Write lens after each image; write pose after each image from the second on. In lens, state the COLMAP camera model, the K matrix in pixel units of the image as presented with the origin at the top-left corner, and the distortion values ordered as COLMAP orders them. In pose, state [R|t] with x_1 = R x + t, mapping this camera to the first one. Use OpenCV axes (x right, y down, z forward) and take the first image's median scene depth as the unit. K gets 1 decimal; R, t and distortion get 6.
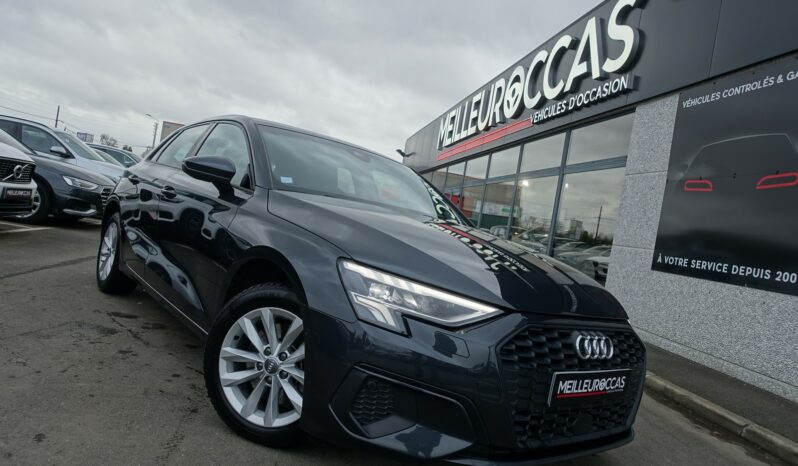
lens RADIAL K [[557.1, 0, 398.5], [0, 557.1, 240.3], [0, 0, 1]] dist [0.093372, -0.000210]
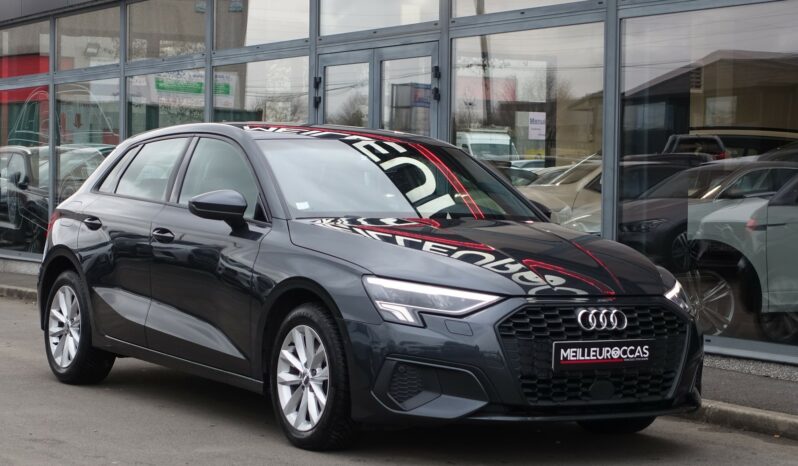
lens RADIAL K [[1982.9, 0, 399.3], [0, 1982.9, 235.8], [0, 0, 1]] dist [0.651746, 0.000000]
pose [[0.979642, -0.156446, -0.125804, 0.493488], [0.155380, 0.987685, -0.018297, 0.036702], [0.127118, -0.001623, 0.991886, -3.048272]]
